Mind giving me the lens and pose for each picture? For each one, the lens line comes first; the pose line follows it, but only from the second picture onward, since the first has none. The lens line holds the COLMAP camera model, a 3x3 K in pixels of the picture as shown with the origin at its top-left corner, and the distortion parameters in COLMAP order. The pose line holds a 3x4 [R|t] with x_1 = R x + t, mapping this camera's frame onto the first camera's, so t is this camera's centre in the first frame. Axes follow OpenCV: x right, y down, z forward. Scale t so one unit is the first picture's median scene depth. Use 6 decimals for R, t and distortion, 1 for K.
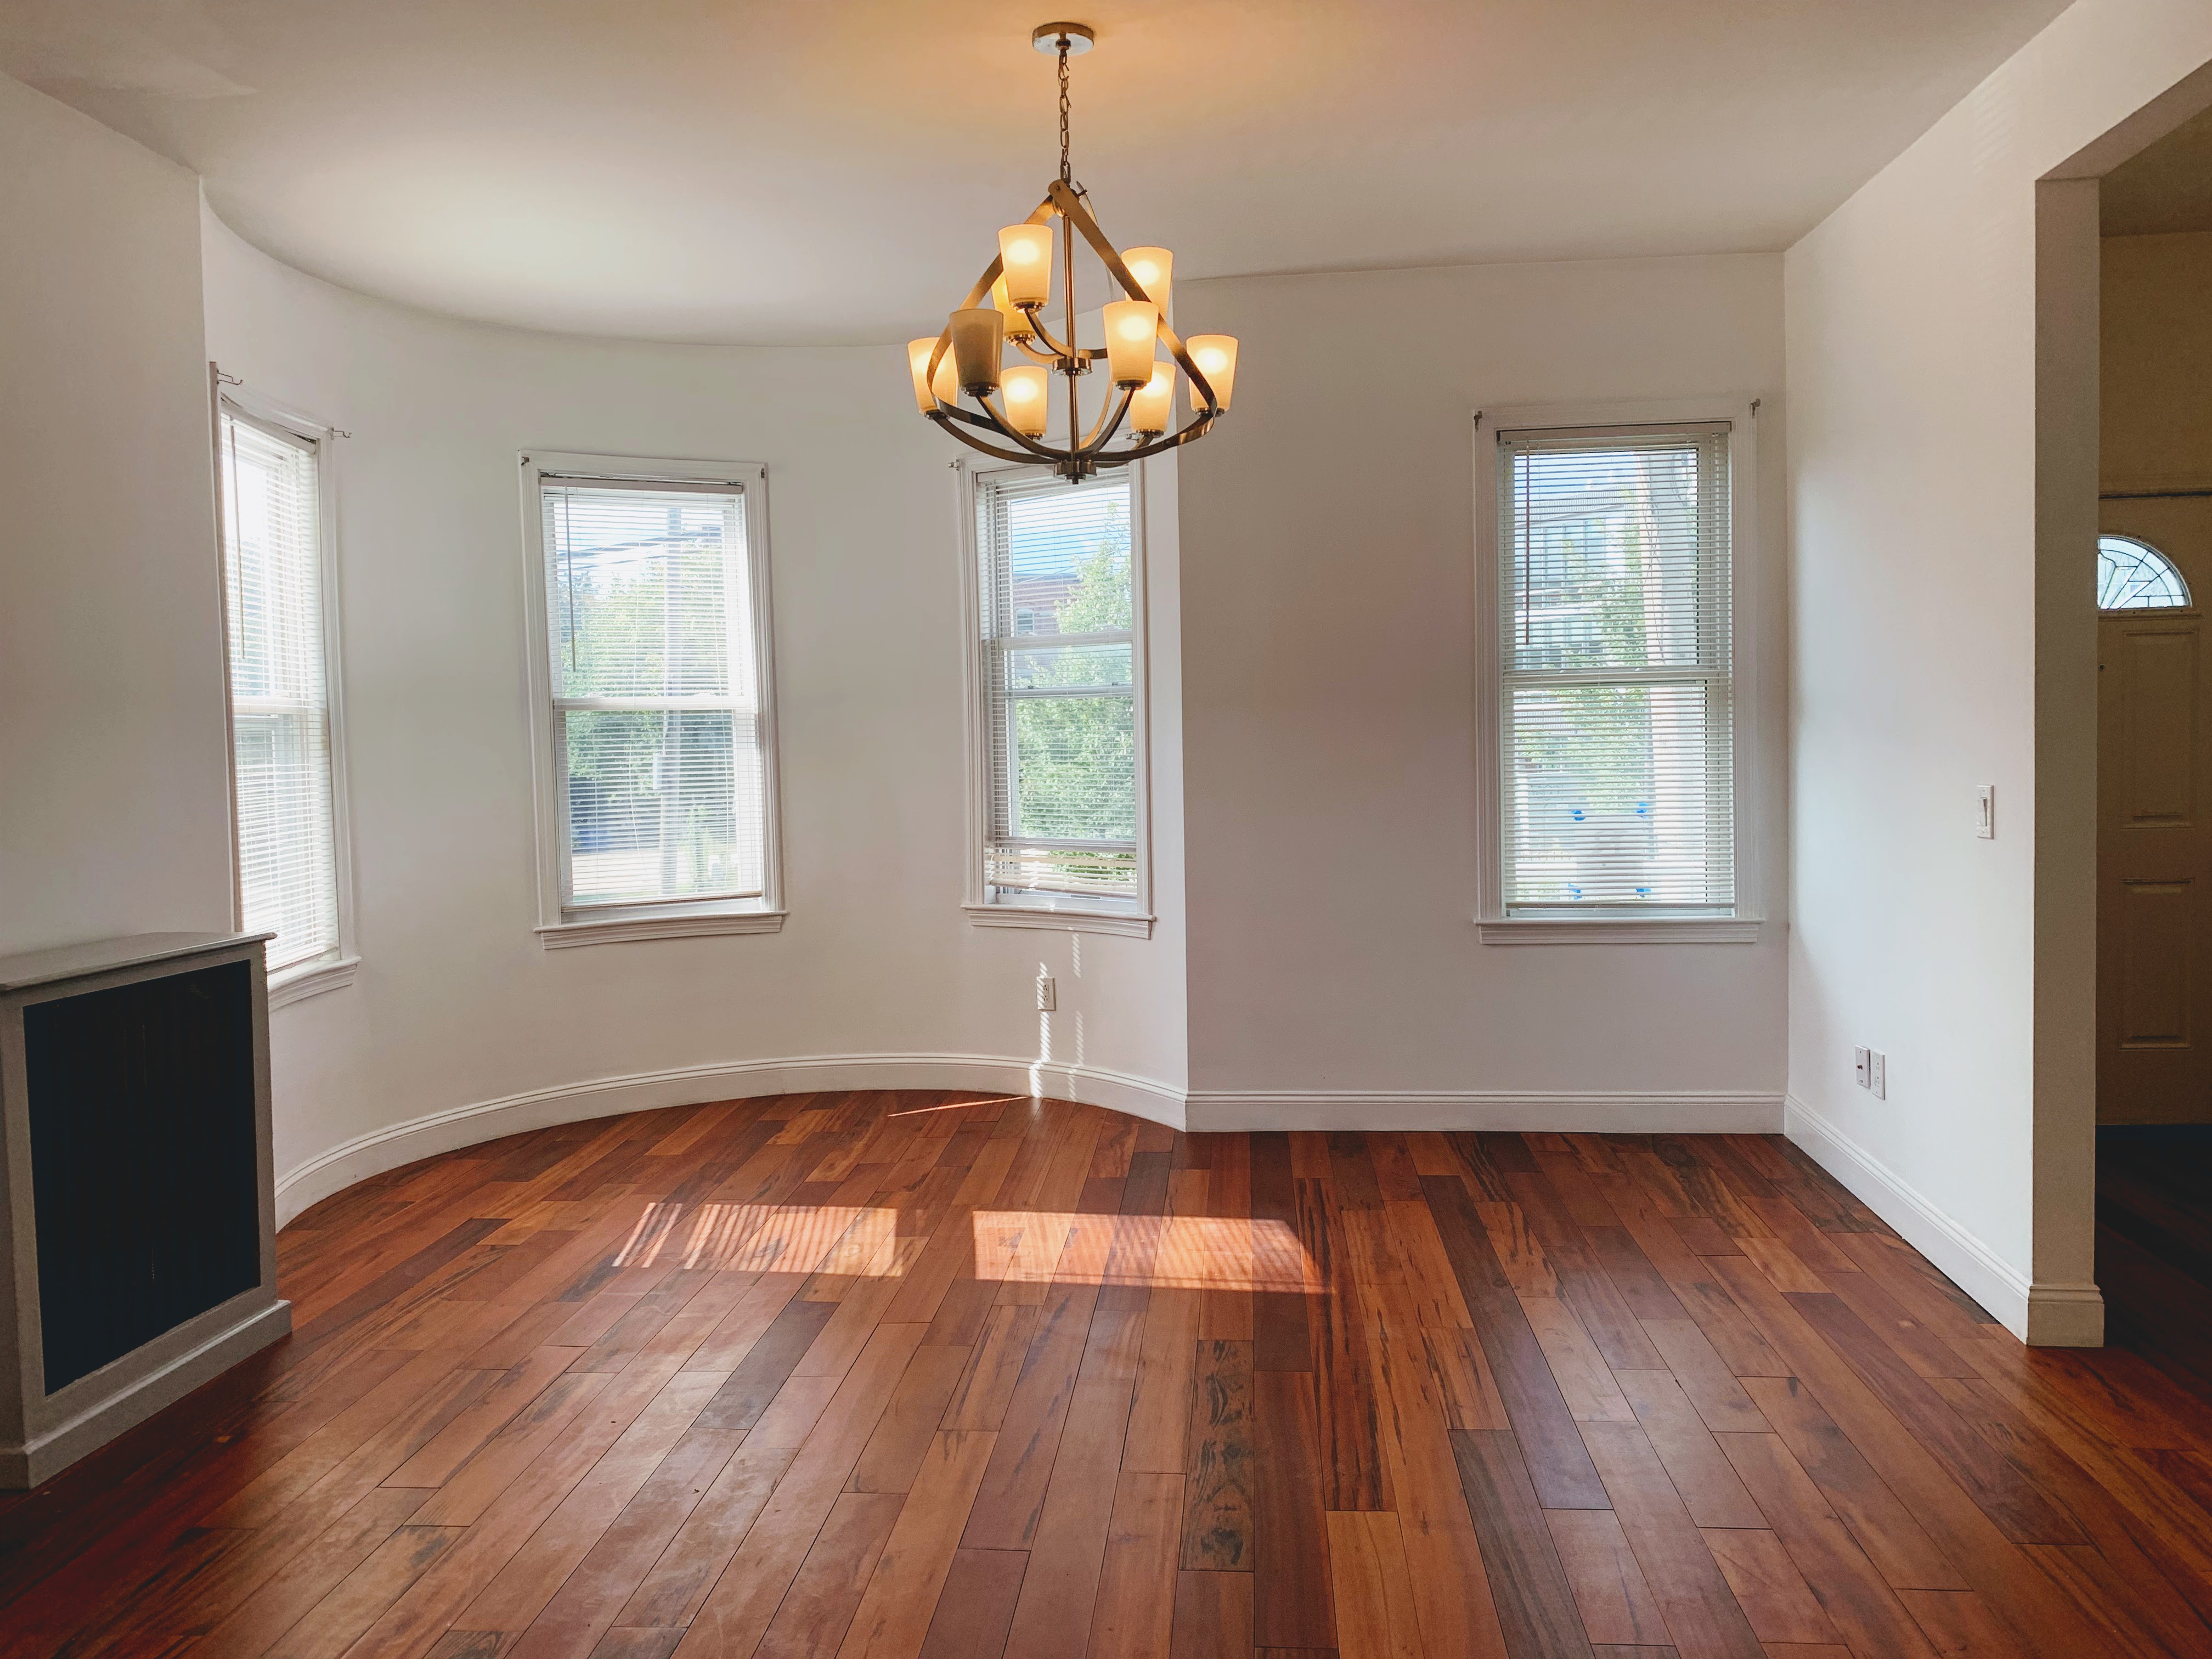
lens RADIAL K [[1692.4, 0, 1112.7], [0, 1692.4, 816.4], [0, 0, 1]] dist [0.045495, -0.055154]
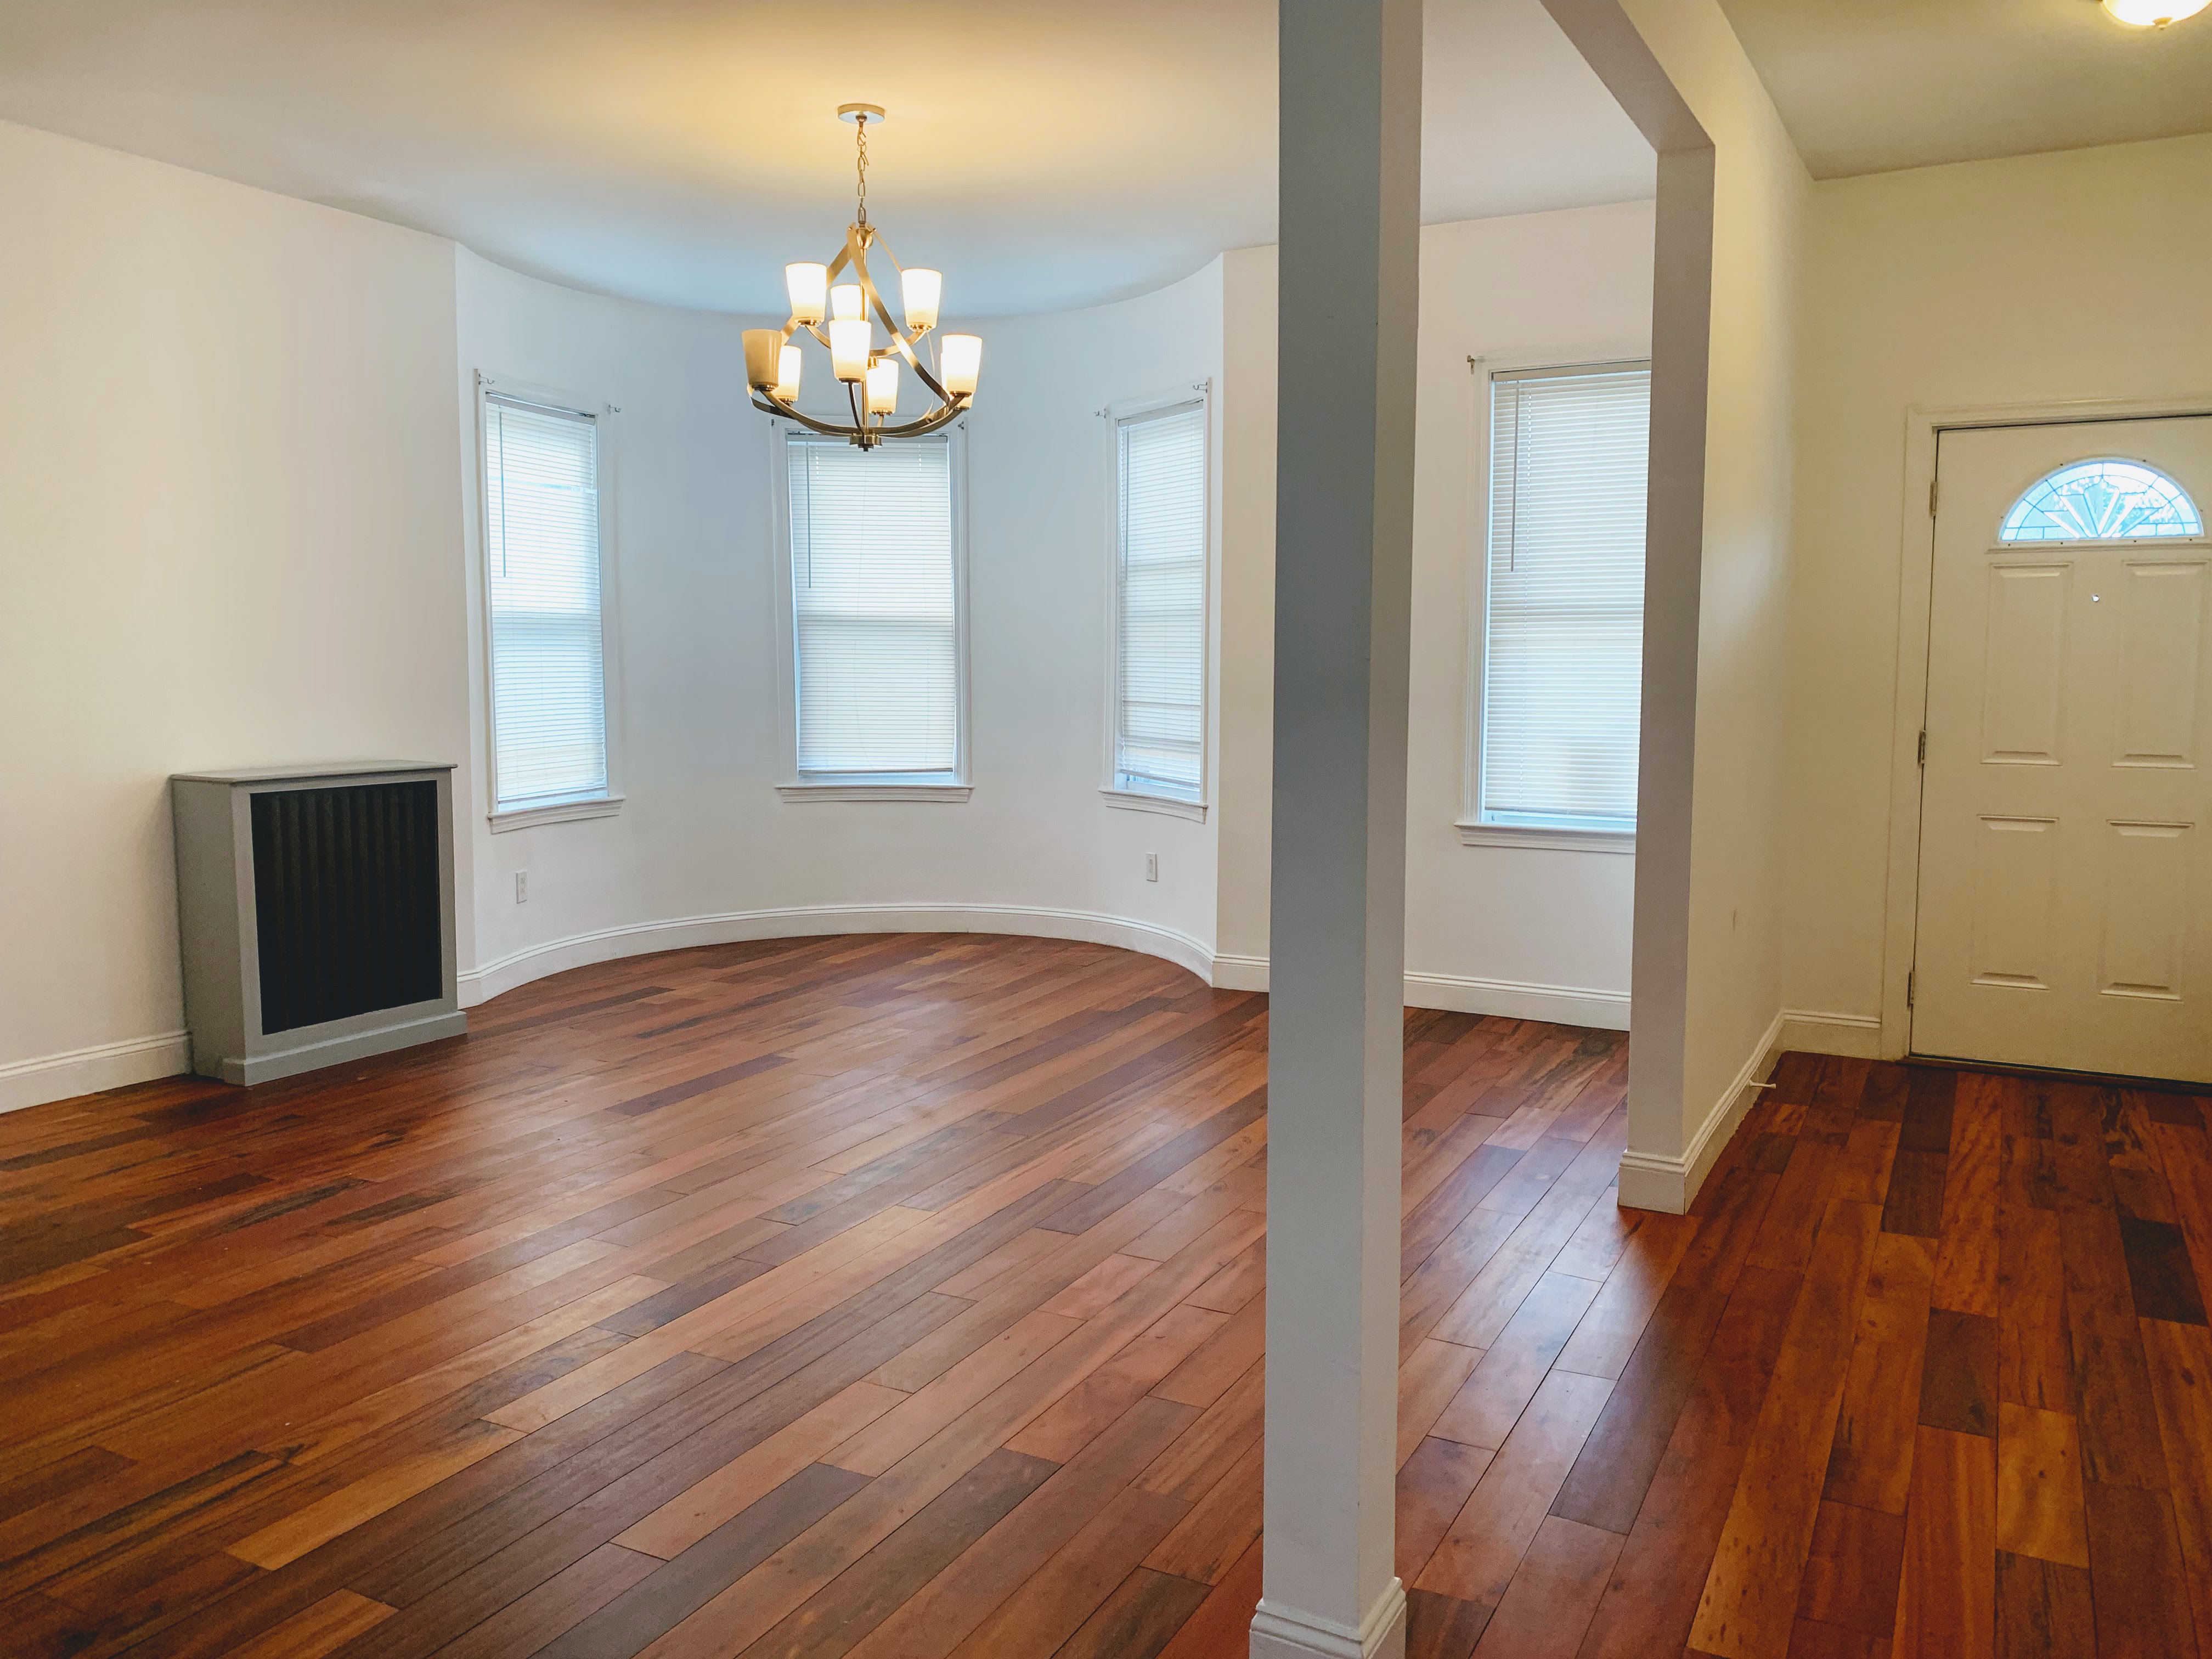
lens RADIAL K [[1696.7, 0, 1117.8], [0, 1696.7, 824.1], [0, 0, 1]] dist [0.044276, -0.051285]
pose [[0.921280, 0.063594, -0.383666, 0.517639], [-0.041582, 0.996992, 0.065407, -0.000827], [0.386671, -0.044305, 0.921153, -0.125262]]
